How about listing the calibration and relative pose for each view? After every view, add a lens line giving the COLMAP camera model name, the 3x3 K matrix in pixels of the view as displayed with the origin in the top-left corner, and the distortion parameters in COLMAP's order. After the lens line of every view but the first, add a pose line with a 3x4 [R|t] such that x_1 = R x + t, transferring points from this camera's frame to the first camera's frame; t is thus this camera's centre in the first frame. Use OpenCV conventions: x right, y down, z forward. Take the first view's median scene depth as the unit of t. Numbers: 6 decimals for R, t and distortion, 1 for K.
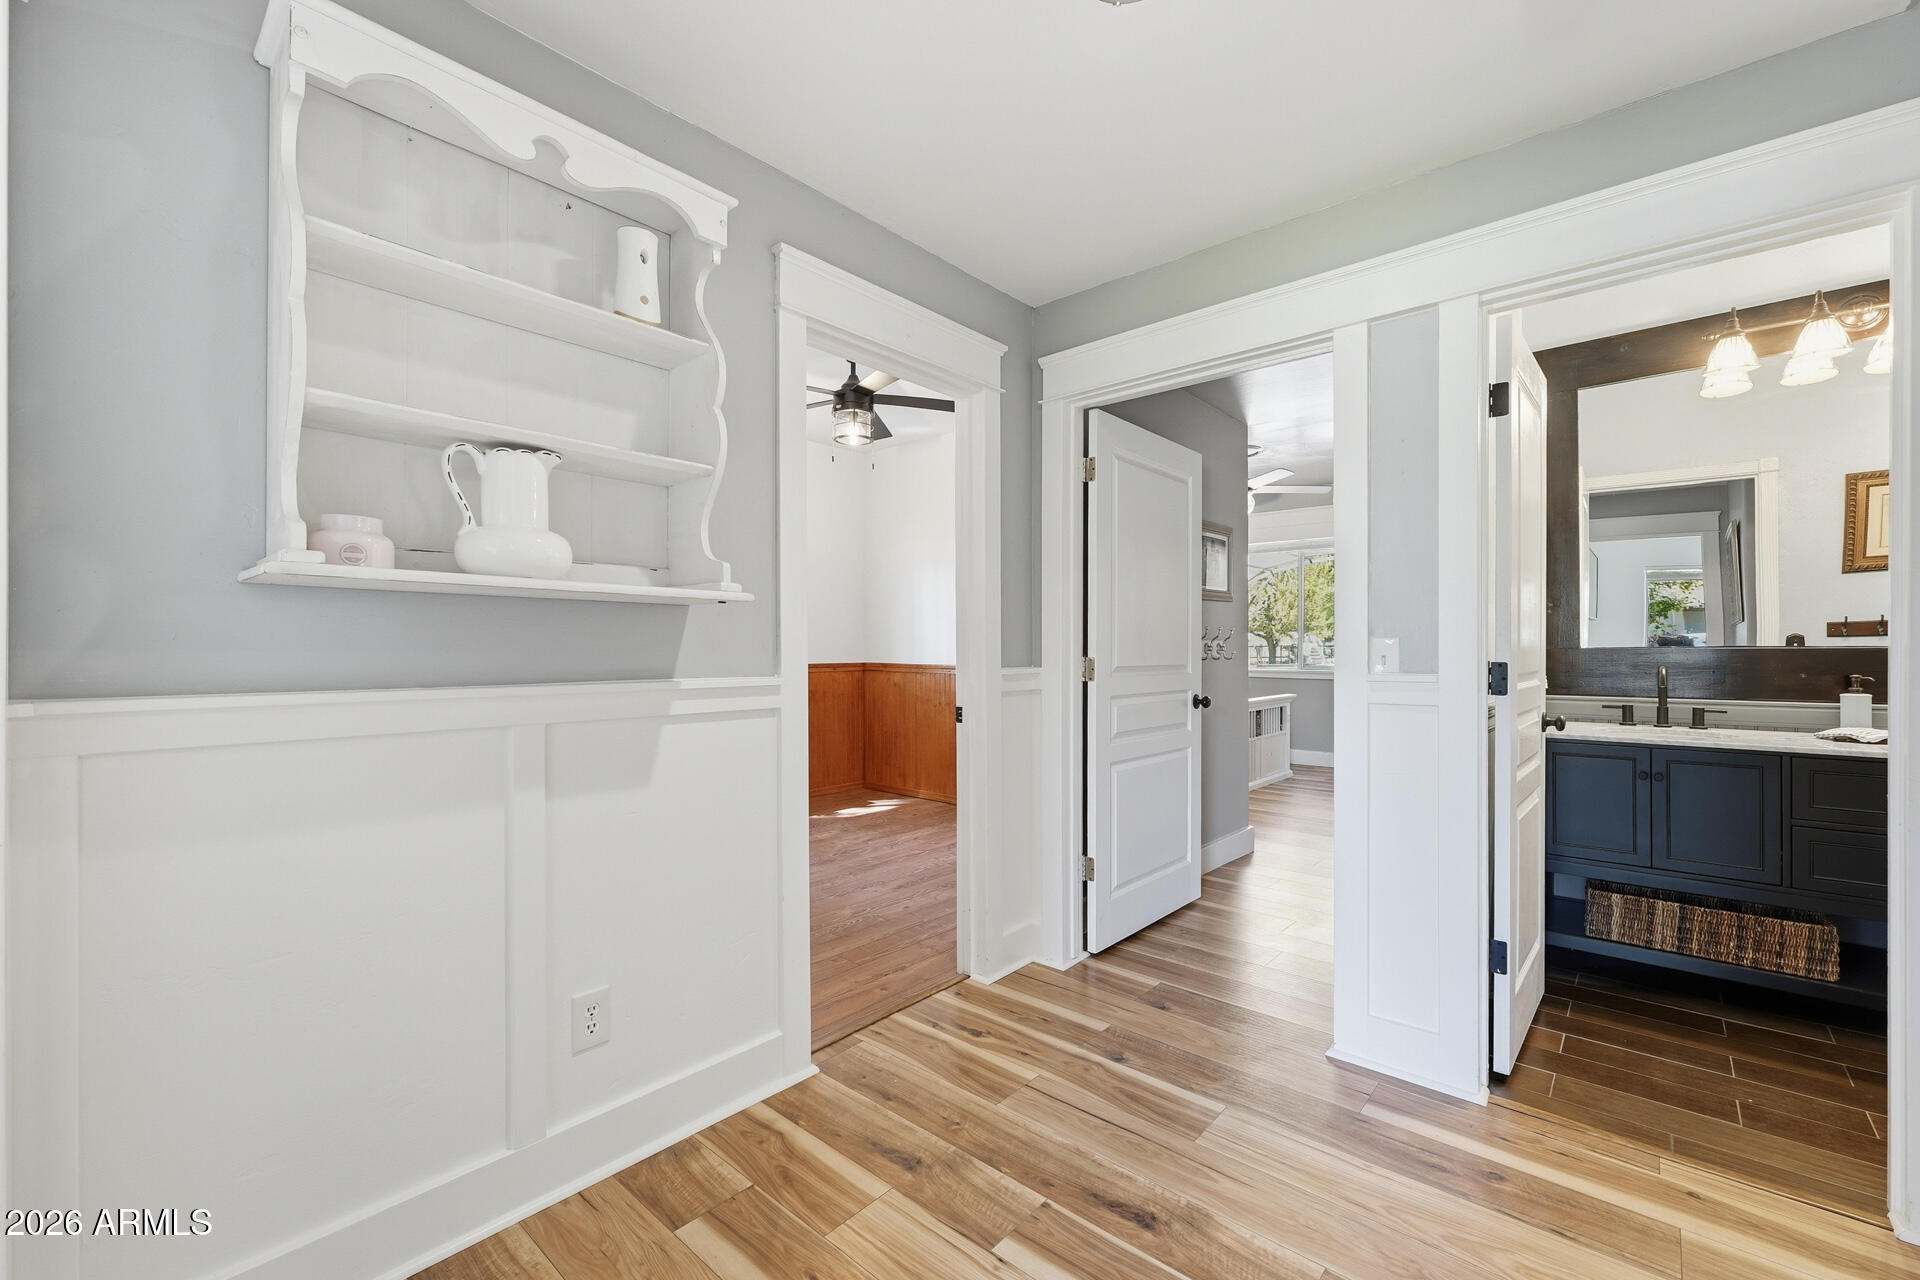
lens RADIAL K [[782.4, 0, 963.8], [0, 782.4, 645.5], [0, 0, 1]] dist [-0.000928, -0.000082]
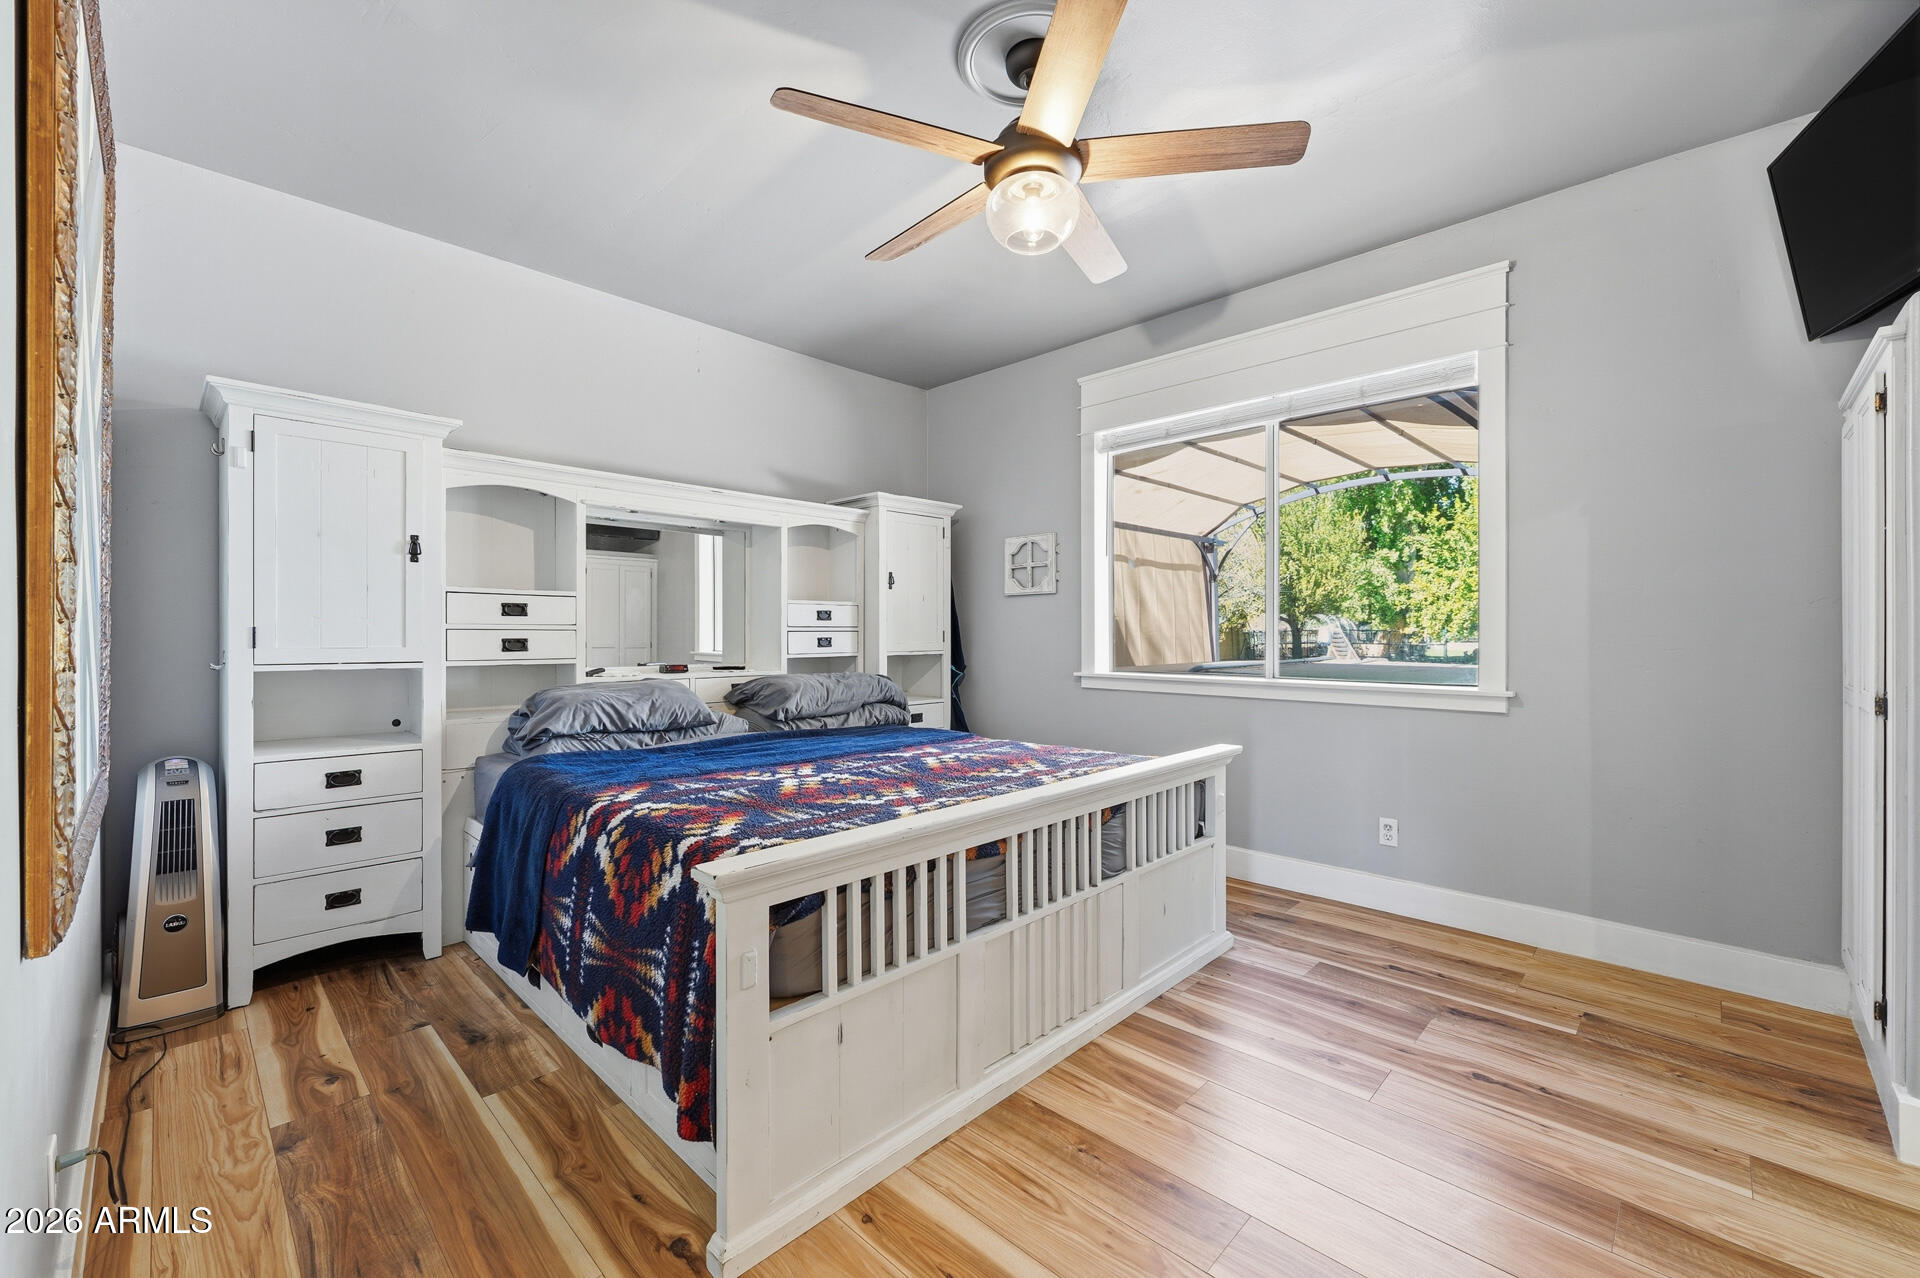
lens RADIAL K [[782.4, 0, 957.4], [0, 782.4, 634.6], [0, 0, 1]] dist [-0.000928, -0.000082]
pose [[0.998888, -0.005352, -0.046849, 0.065142], [0.005507, 0.999980, 0.003173, -0.000113], [0.046831, -0.003428, 0.998897, 0.127077]]
